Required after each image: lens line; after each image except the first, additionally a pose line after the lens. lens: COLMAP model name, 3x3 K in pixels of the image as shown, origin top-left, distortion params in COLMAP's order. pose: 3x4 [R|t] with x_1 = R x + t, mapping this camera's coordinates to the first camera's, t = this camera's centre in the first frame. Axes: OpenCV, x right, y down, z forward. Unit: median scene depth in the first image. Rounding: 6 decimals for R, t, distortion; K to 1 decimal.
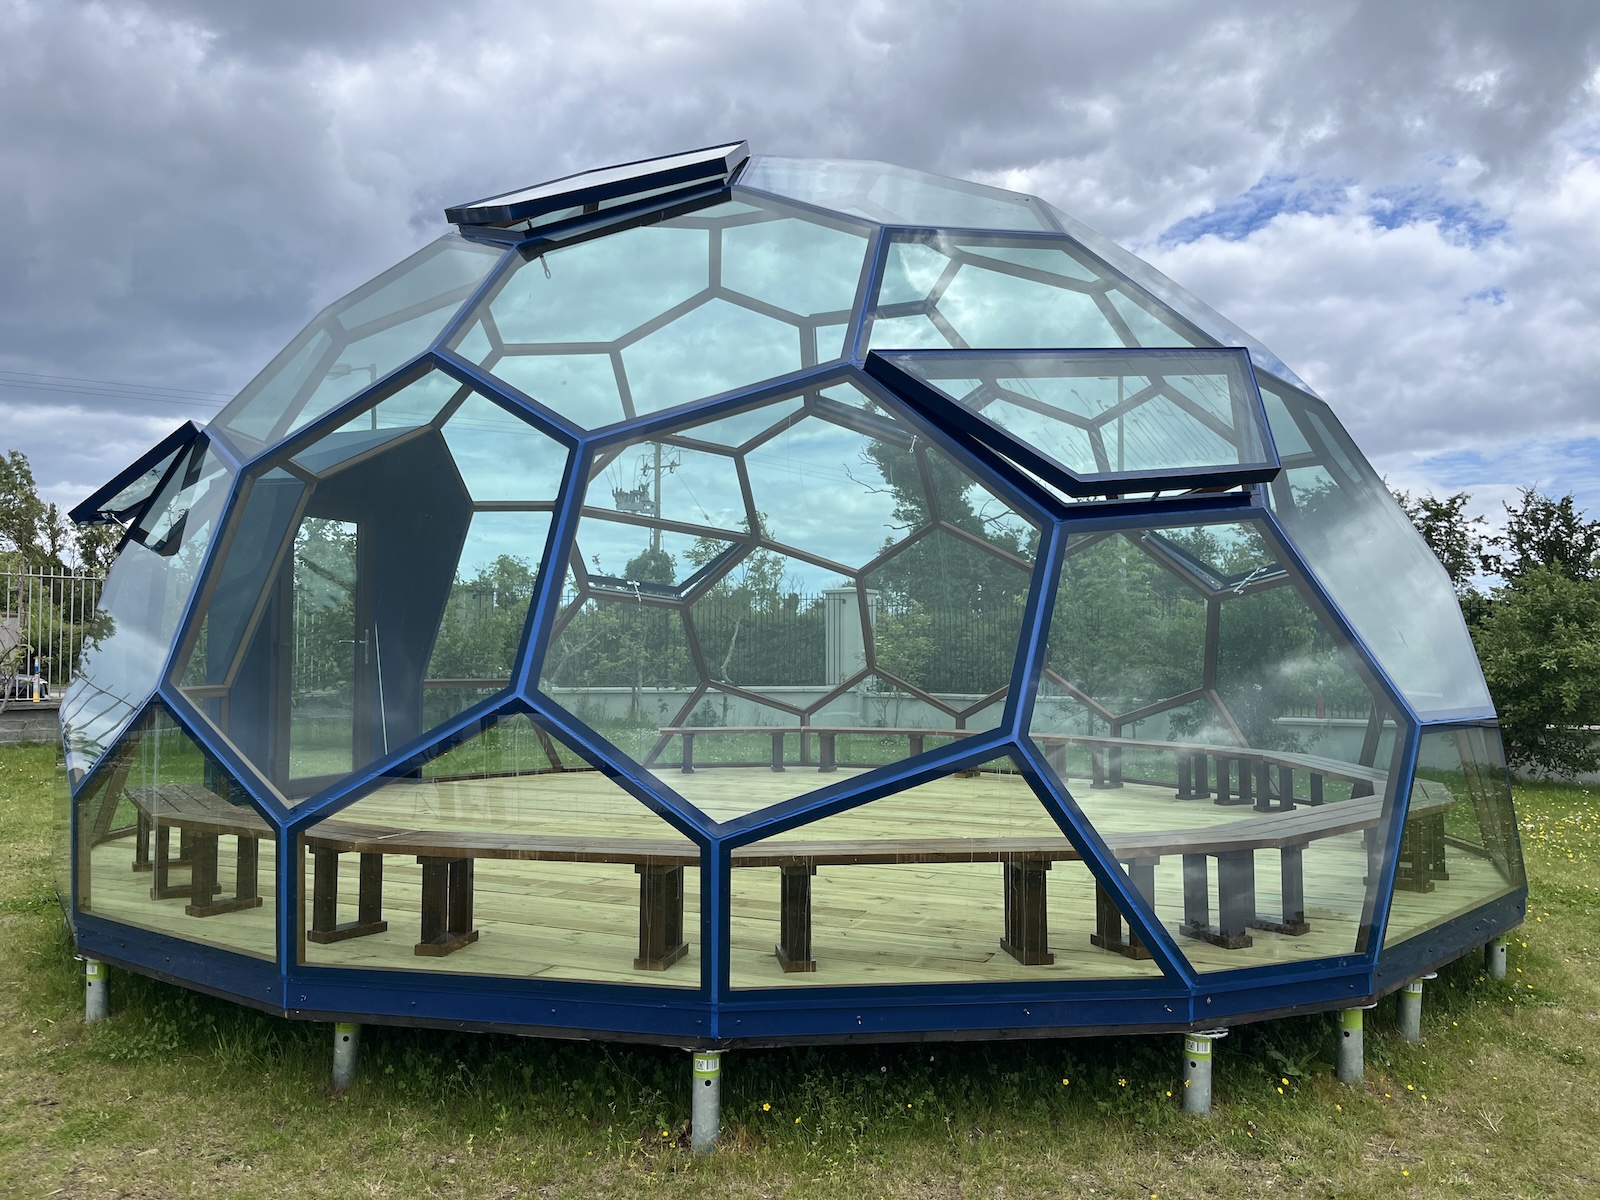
lens RADIAL K [[1234.2, 0, 800.7], [0, 1234.2, 643.5], [0, 0, 1]] dist [0.054126, -0.054741]
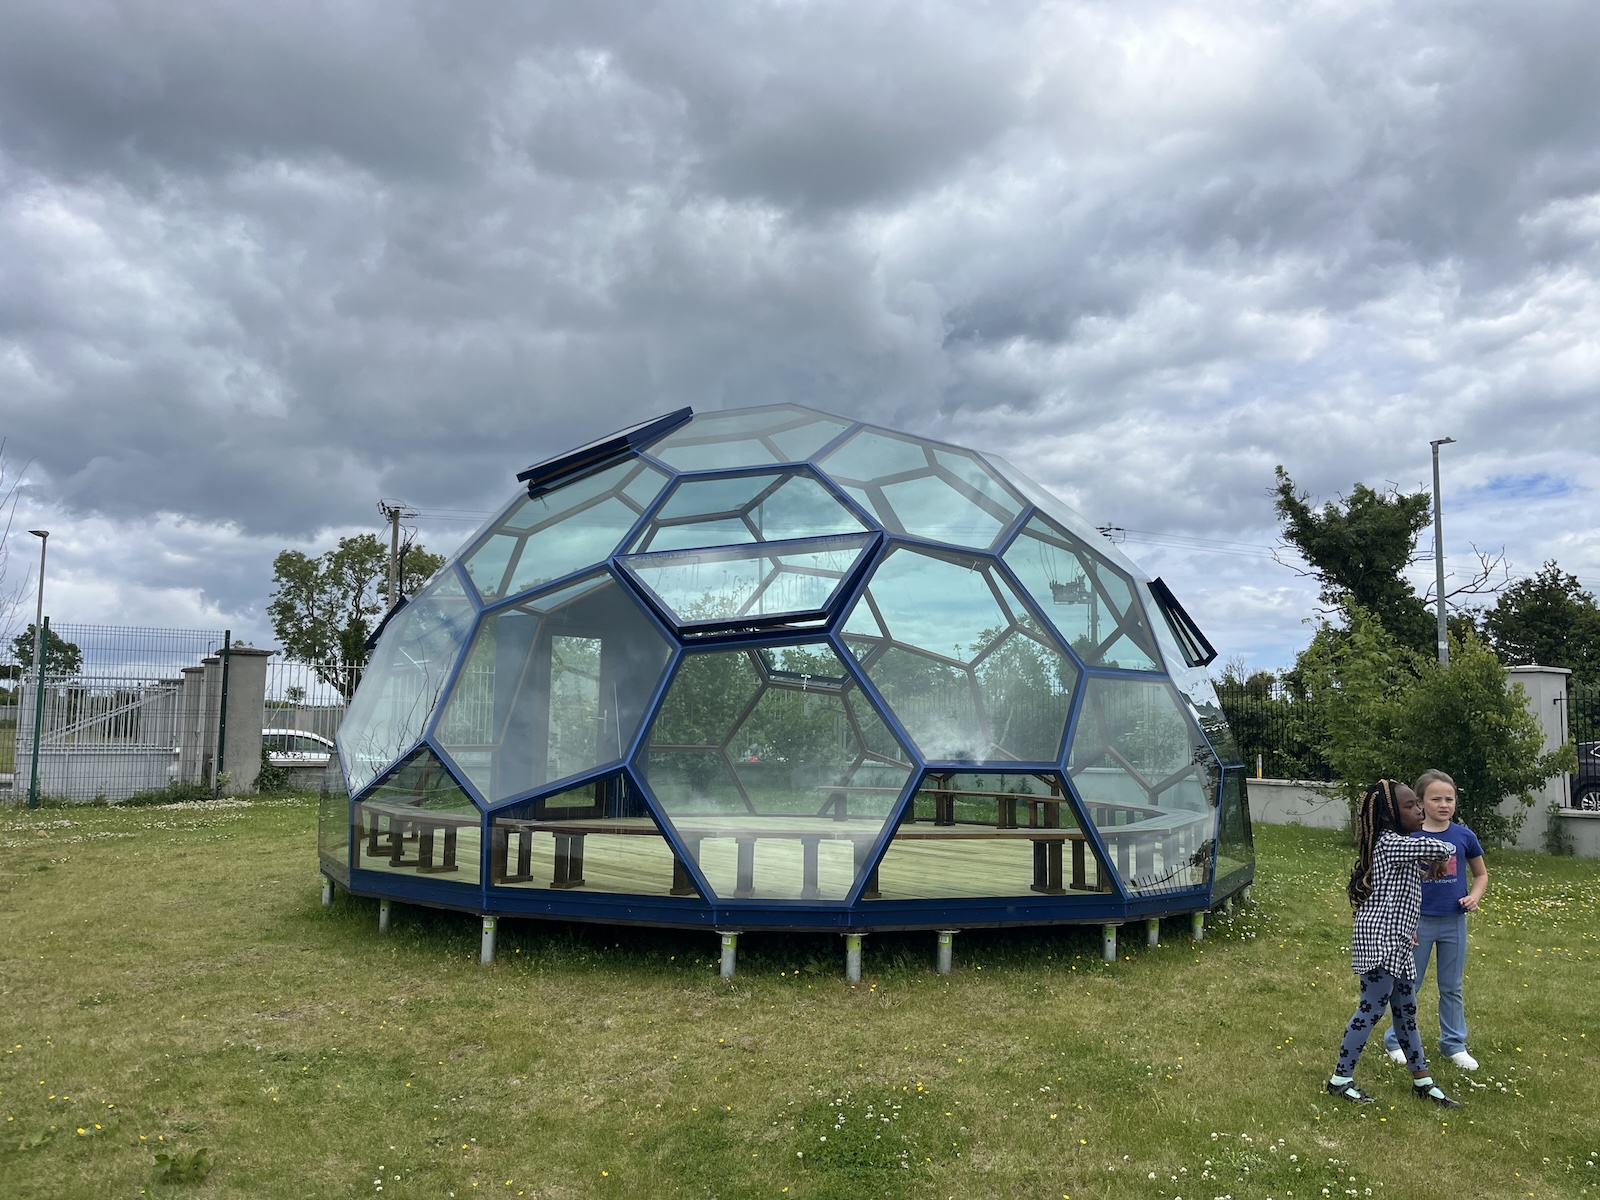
lens RADIAL K [[1234.2, 0, 800.7], [0, 1234.2, 643.5], [0, 0, 1]] dist [0.054126, -0.054741]
pose [[0.902749, -0.020978, -0.429656, 0.126072], [-0.008841, 0.997694, -0.067289, 0.001742], [0.430077, 0.064544, 0.900482, -0.062227]]
